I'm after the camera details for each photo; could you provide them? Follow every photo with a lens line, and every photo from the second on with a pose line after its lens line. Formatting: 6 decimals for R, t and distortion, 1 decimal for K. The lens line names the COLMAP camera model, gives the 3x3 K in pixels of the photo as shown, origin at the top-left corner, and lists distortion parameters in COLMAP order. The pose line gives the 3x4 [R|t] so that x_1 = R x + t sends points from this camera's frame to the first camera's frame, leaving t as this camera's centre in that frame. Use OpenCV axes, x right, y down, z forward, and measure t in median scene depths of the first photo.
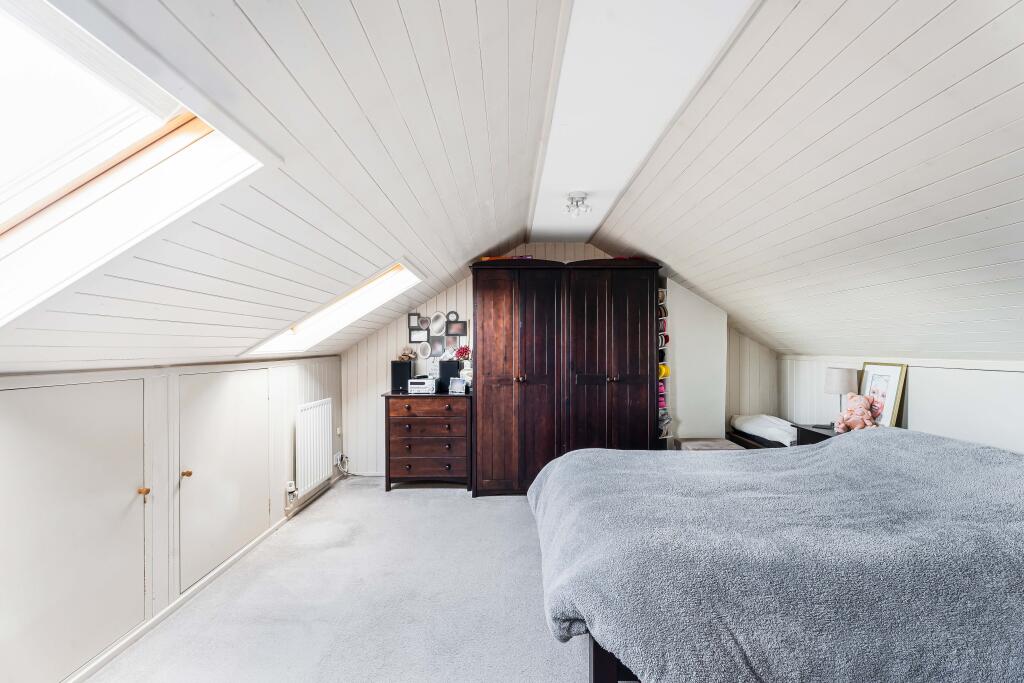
lens RADIAL K [[461.0, 0, 512.0], [0, 461.0, 341.5], [0, 0, 1]] dist [0.001175, 0.000141]
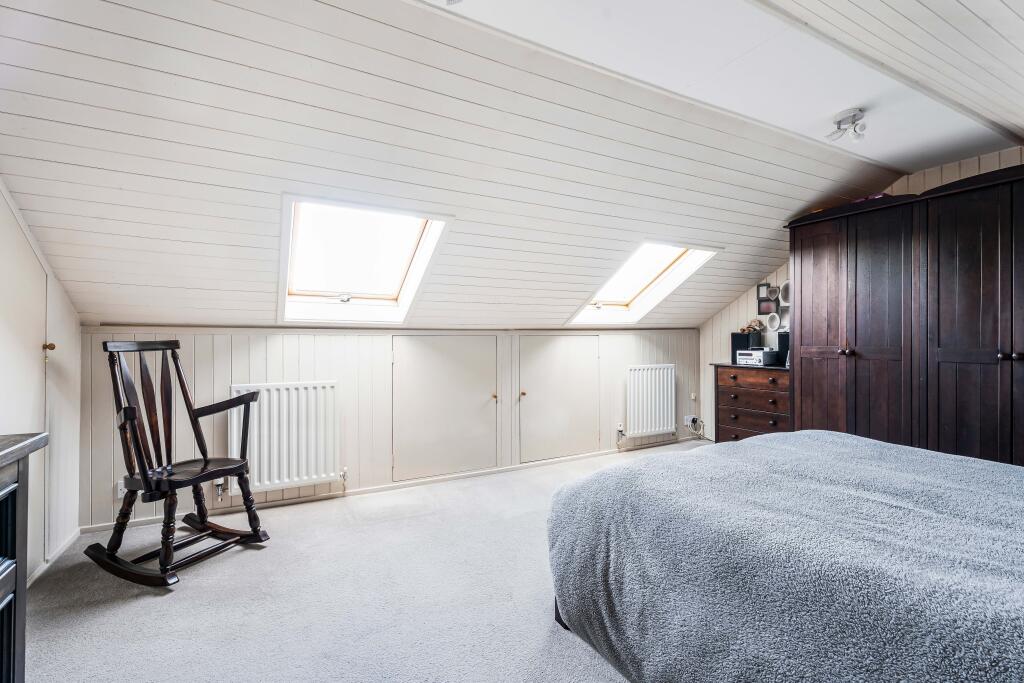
lens RADIAL K [[461.0, 0, 512.0], [0, 461.0, 341.5], [0, 0, 1]] dist [0.001175, 0.000141]
pose [[0.476619, 0.007317, -0.879079, 0.445408], [0.018471, 0.999661, 0.018335, 0.037293], [0.878916, -0.024976, 0.476323, 0.095060]]
